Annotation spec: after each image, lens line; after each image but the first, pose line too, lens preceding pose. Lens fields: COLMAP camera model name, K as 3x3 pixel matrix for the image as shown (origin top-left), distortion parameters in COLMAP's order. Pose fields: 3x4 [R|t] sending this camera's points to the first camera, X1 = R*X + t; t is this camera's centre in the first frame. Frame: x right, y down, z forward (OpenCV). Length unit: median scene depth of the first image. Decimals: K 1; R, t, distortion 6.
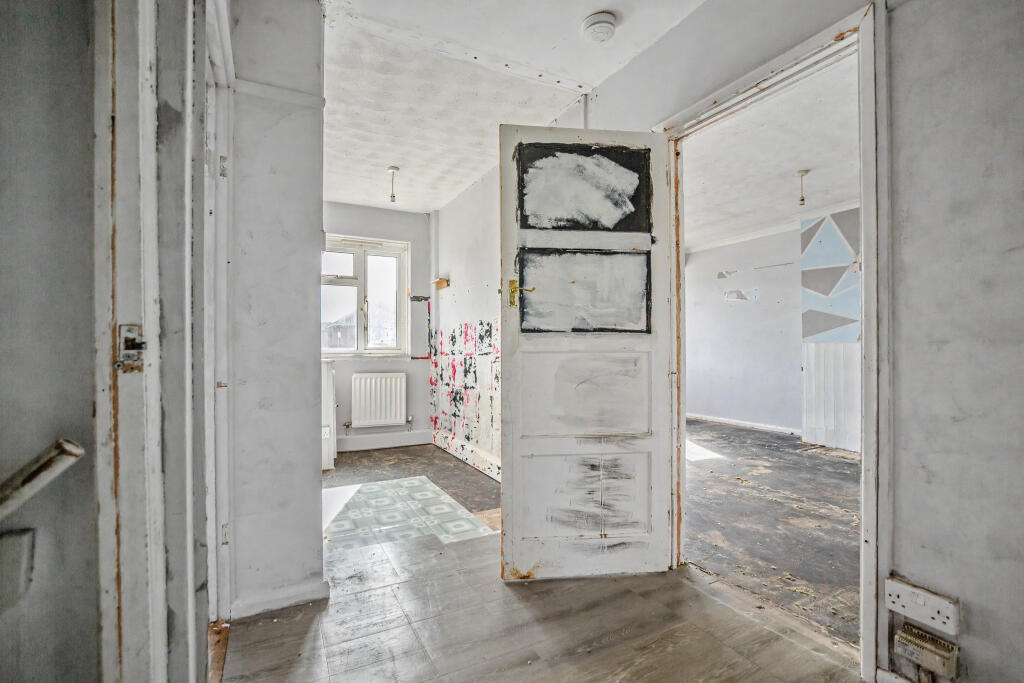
lens RADIAL K [[445.4, 0, 509.3], [0, 445.4, 347.5], [0, 0, 1]] dist [-0.001870, -0.000039]
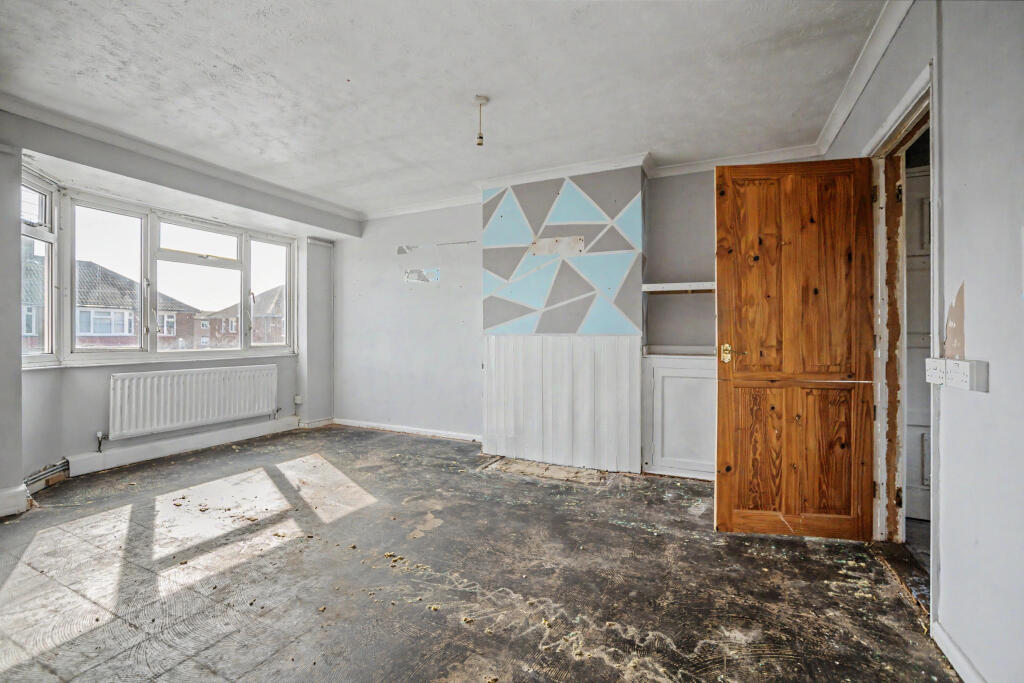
lens RADIAL K [[445.4, 0, 512.8], [0, 445.4, 335.1], [0, 0, 1]] dist [-0.001870, -0.000039]
pose [[0.805975, 0.004257, 0.591934, 0.212021], [-0.005487, 0.999985, 0.000280, -0.012085], [-0.591924, -0.003474, 0.805986, 0.298821]]
